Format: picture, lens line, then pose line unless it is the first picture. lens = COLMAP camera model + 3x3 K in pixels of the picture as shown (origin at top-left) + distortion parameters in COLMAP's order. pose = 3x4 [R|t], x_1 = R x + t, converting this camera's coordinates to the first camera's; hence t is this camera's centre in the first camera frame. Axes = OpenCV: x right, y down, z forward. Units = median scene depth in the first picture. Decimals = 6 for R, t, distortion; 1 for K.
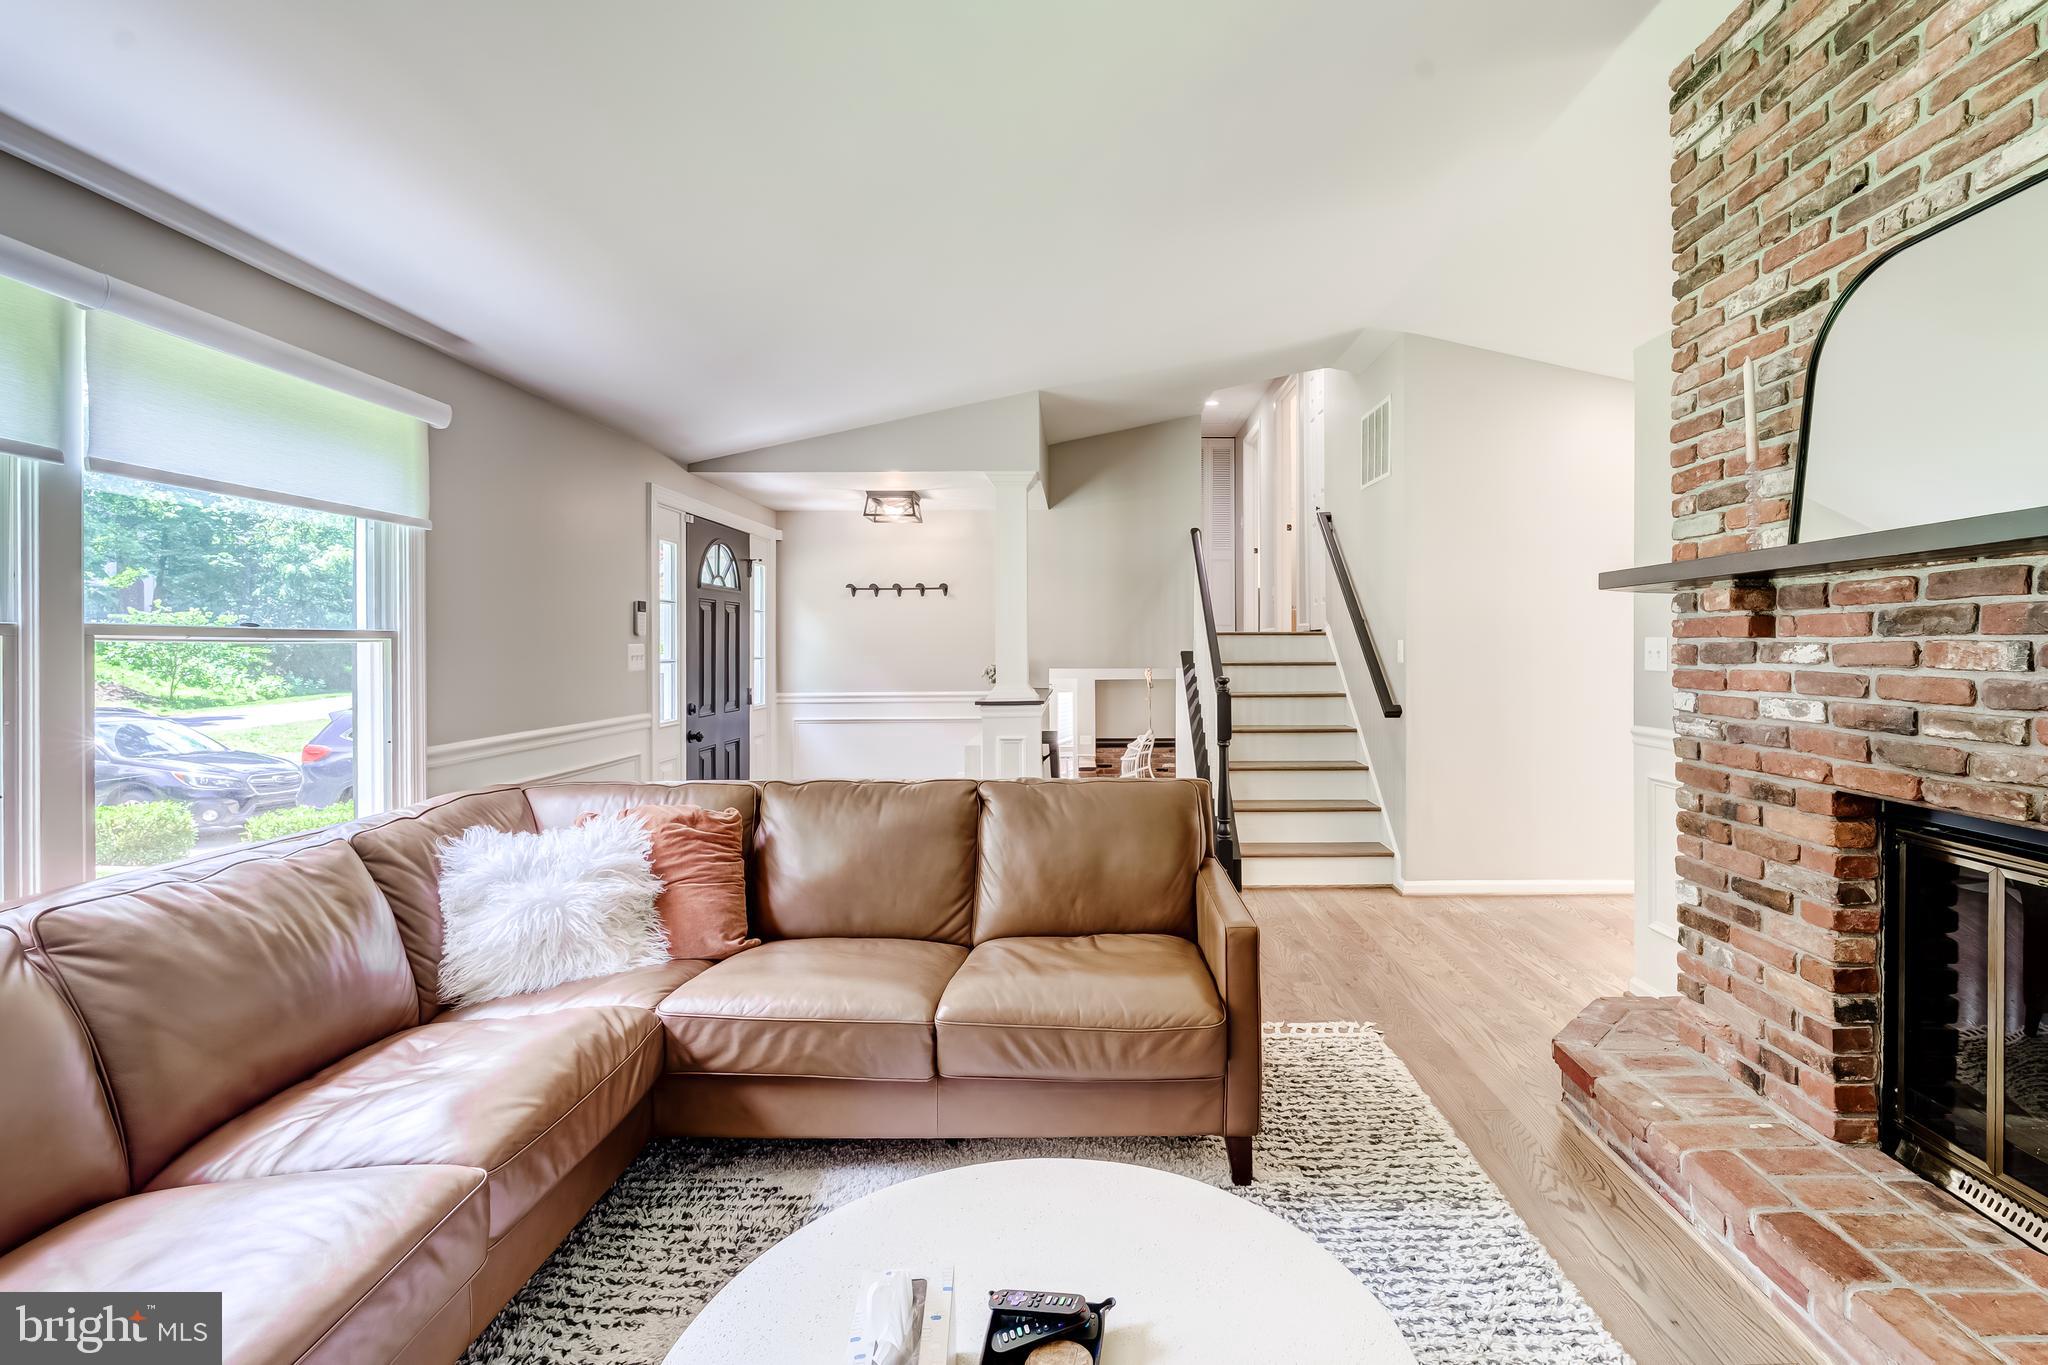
lens RADIAL K [[928.4, 0, 1093.2], [0, 928.4, 644.3], [0, 0, 1]] dist [-0.000962, 0.000247]
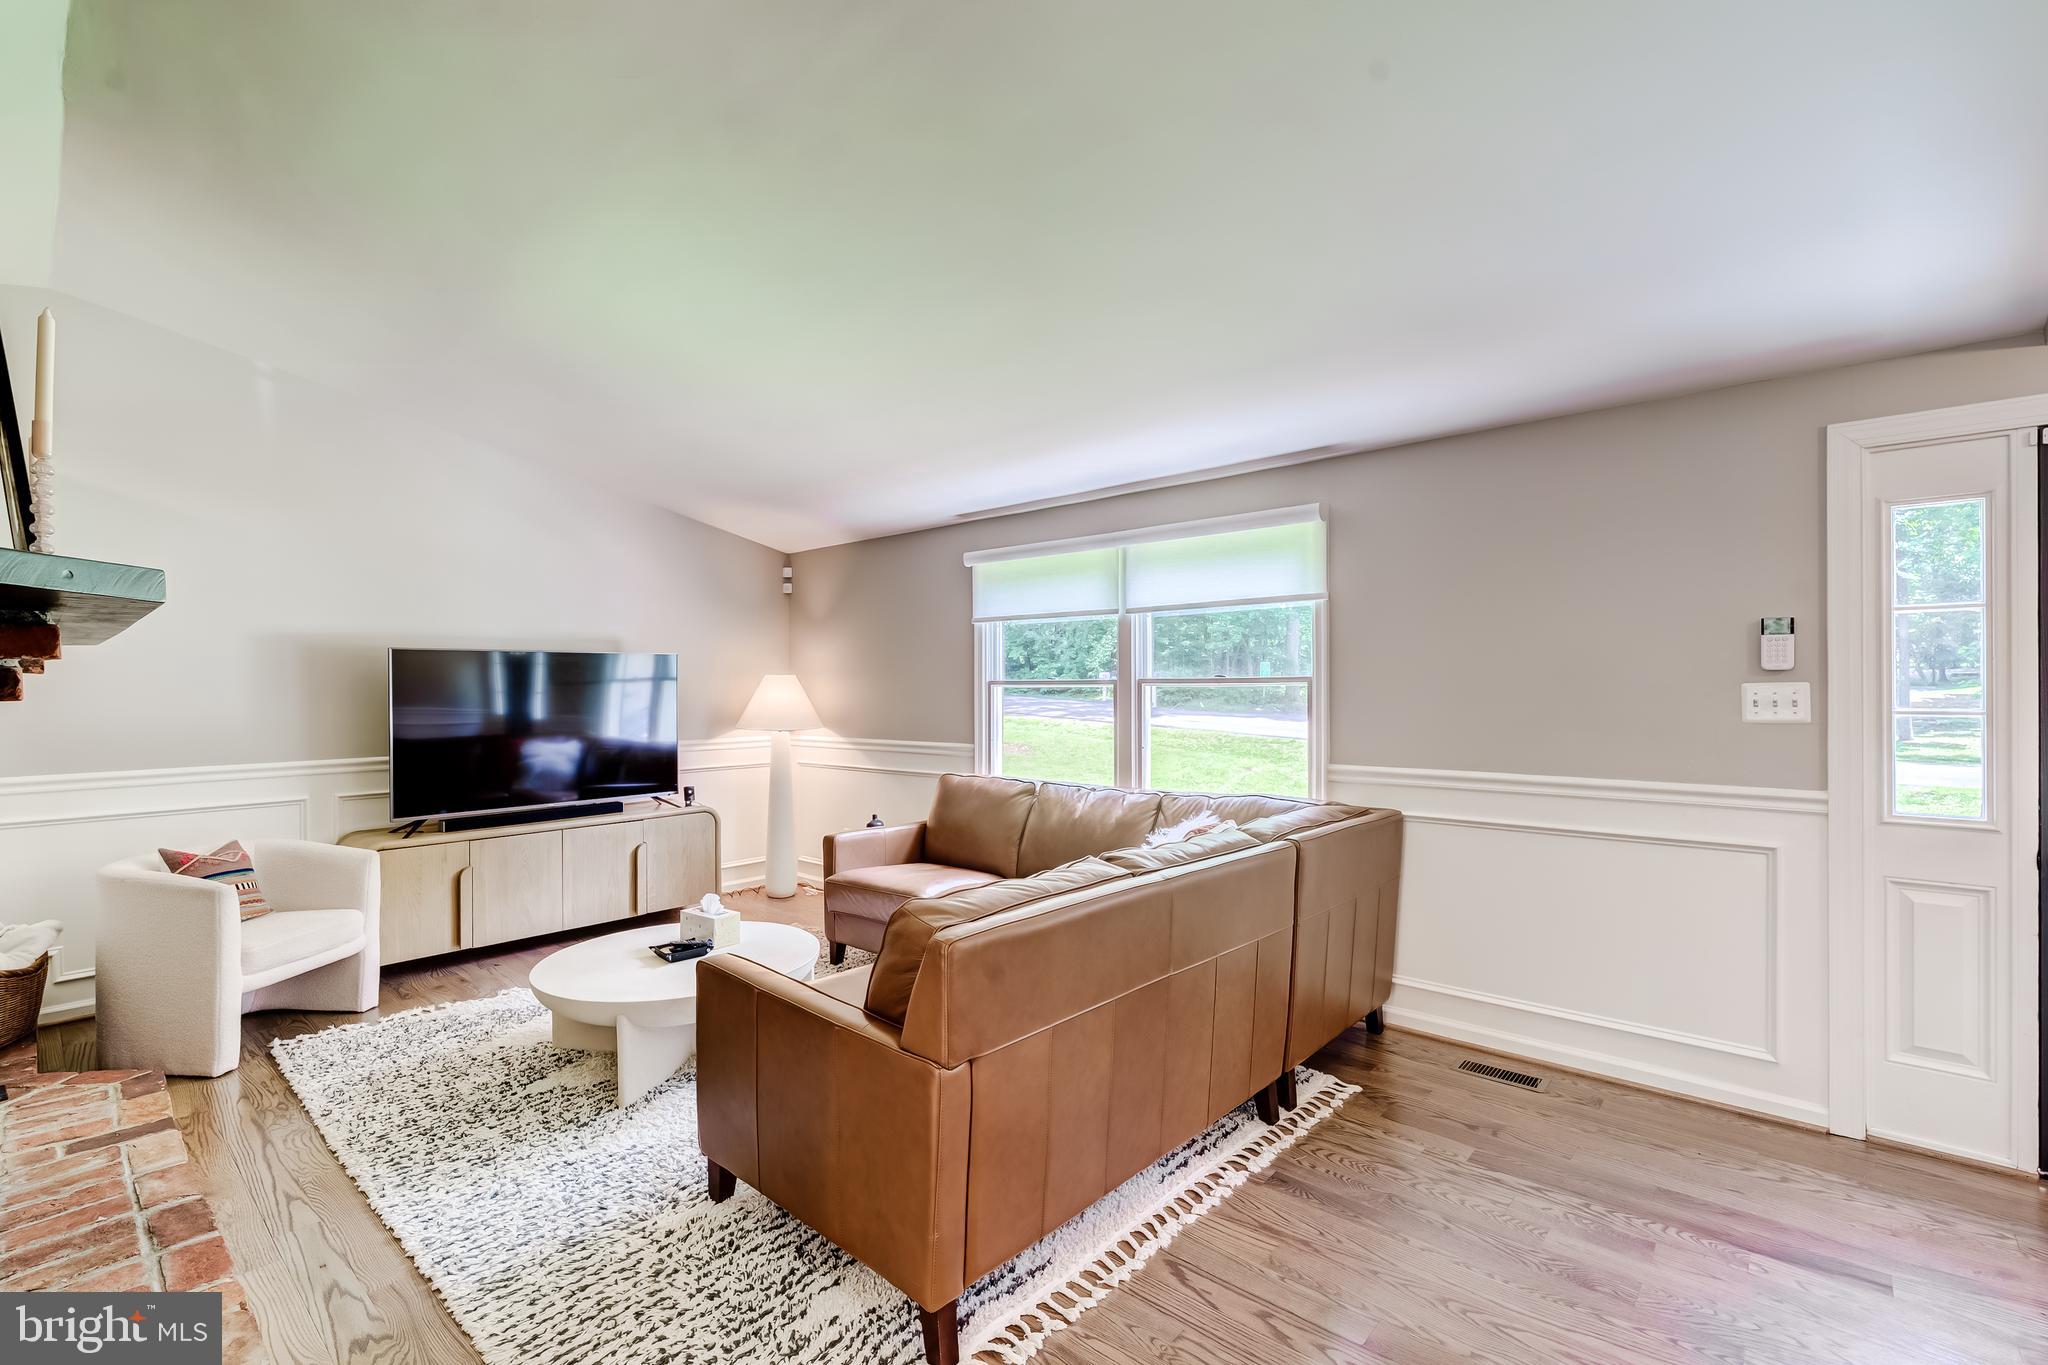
lens RADIAL K [[925.9, 0, 1014.4], [0, 925.9, 683.2], [0, 0, 1]] dist [-0.000249, 0.000079]
pose [[-0.688840, 0.010242, -0.724841, 0.653522], [0.013056, 0.999913, 0.001722, -0.014503], [0.724796, -0.008277, -0.688914, 1.869911]]
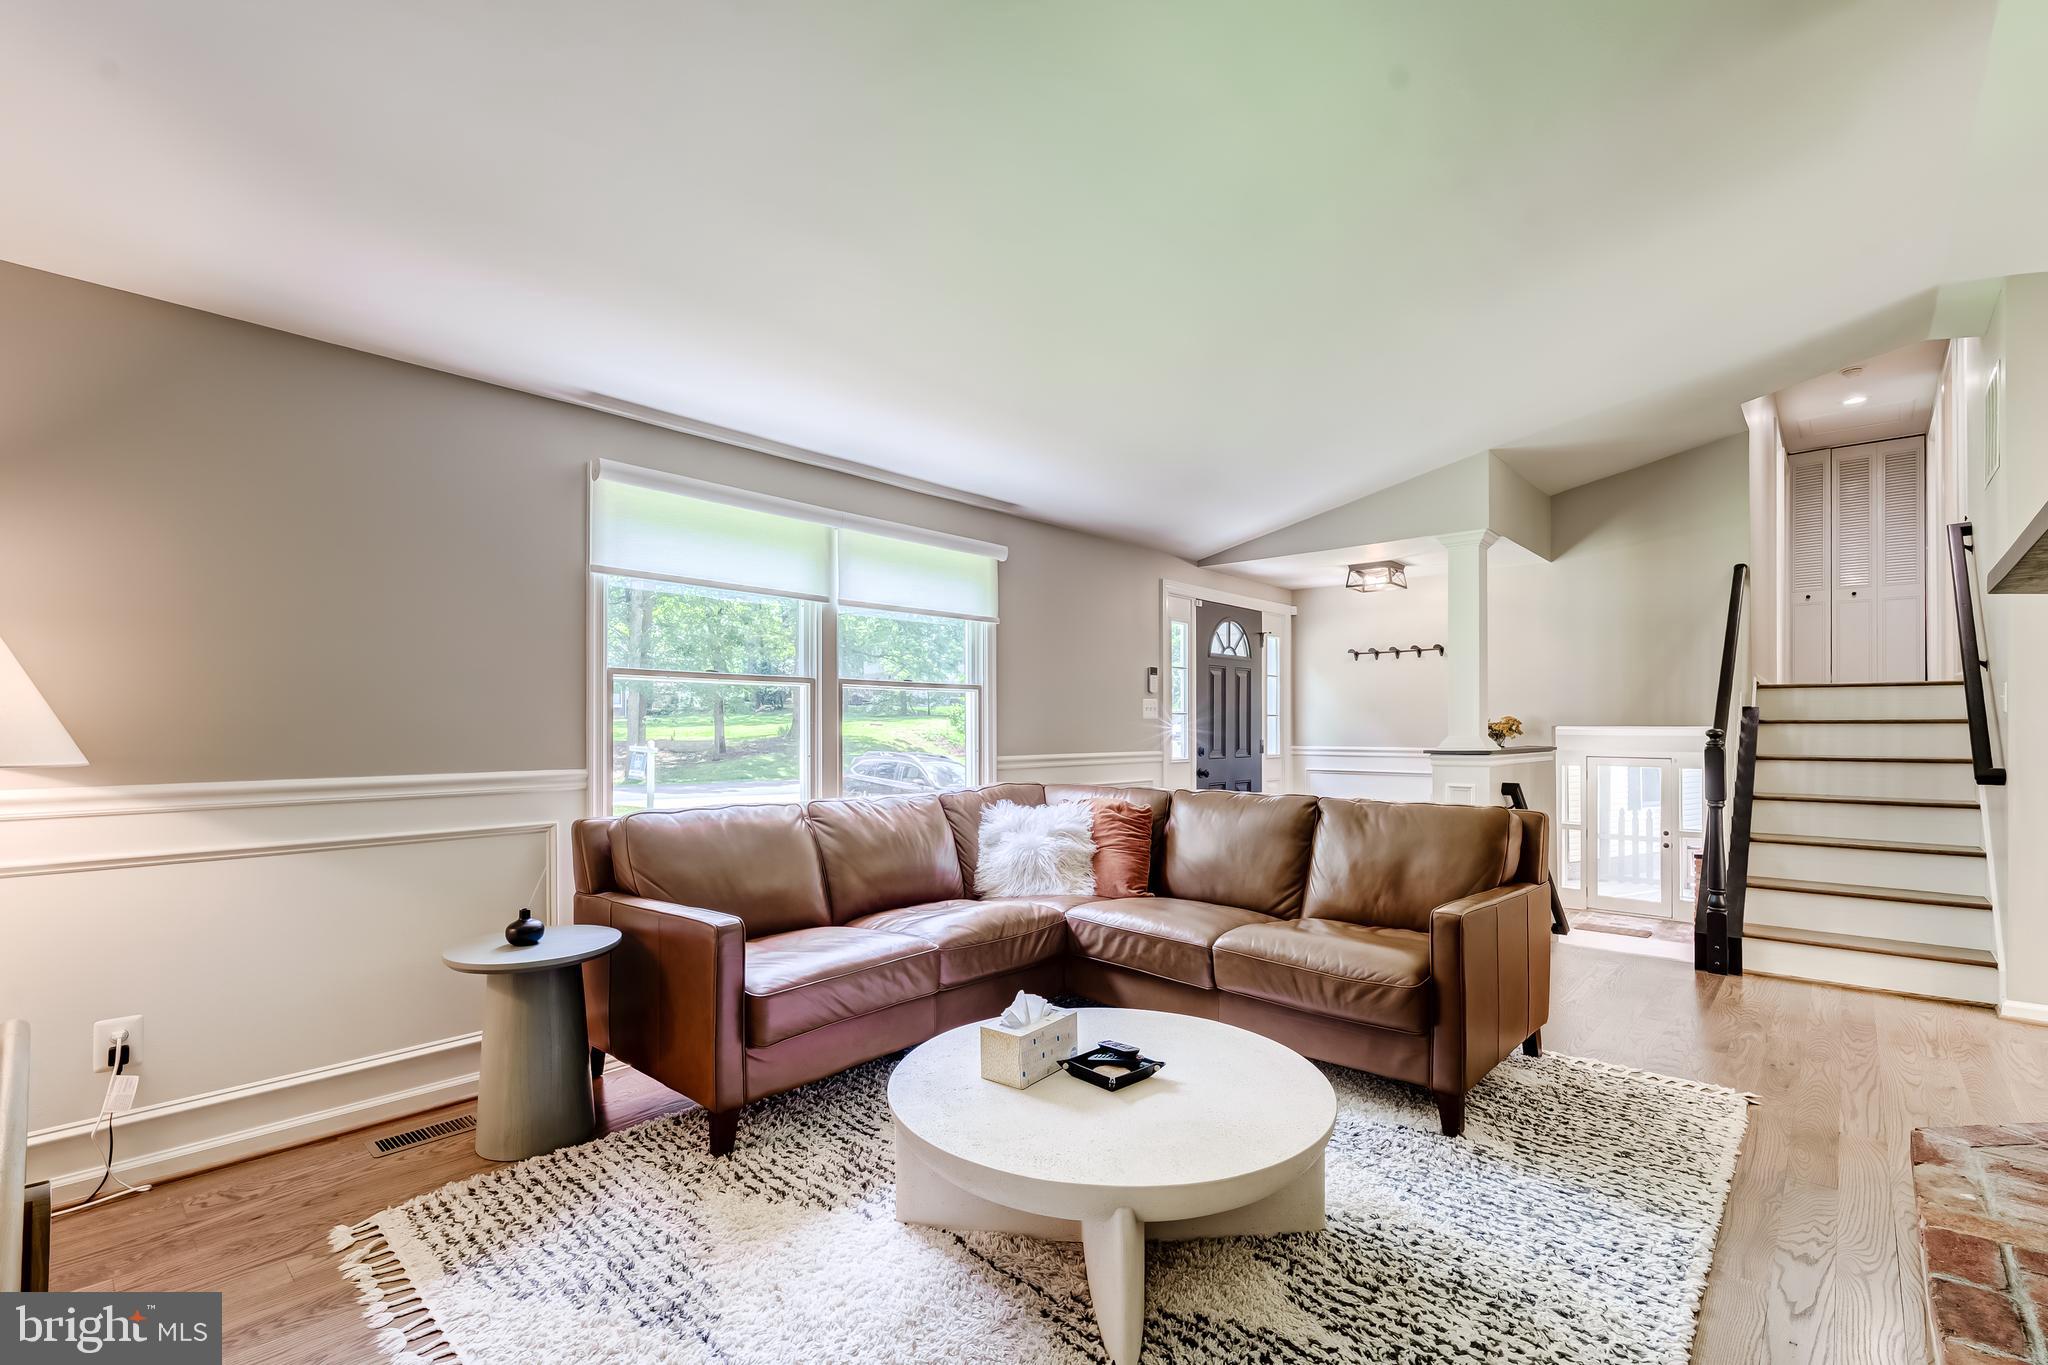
lens RADIAL K [[918.6, 0, 1029.4], [0, 918.6, 721.4], [0, 0, 1]] dist [-0.003498, -0.000562]
pose [[0.733784, 0.001197, -0.679381, 0.515985], [-0.002688, 0.999996, -0.001142, 0.061082], [0.679377, 0.002664, 0.733784, -0.187115]]
